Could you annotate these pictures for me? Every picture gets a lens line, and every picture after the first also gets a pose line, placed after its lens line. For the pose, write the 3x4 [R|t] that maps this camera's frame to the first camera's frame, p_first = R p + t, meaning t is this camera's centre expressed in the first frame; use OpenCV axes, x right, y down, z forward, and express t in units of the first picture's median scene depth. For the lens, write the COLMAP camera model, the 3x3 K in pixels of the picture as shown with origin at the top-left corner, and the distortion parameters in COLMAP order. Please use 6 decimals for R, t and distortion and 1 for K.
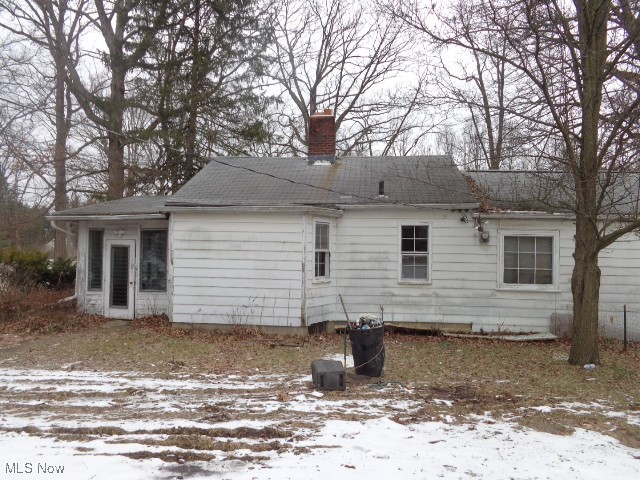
lens RADIAL K [[485.1, 0, 320.1], [0, 485.1, 240.9], [0, 0, 1]] dist [-0.003804, 0.001785]
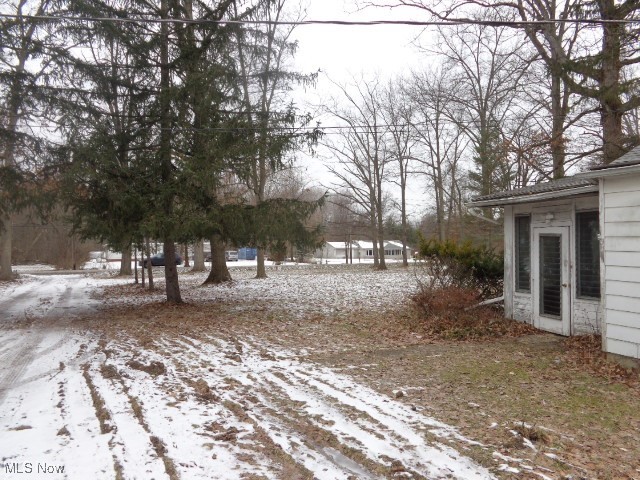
lens RADIAL K [[485.1, 0, 319.9], [0, 485.1, 238.8], [0, 0, 1]] dist [-0.003804, 0.001785]
pose [[0.530770, -0.016110, -0.847363, 0.033322], [0.017144, 0.999819, -0.008270, 0.016014], [0.847343, -0.010138, 0.530950, 0.302043]]
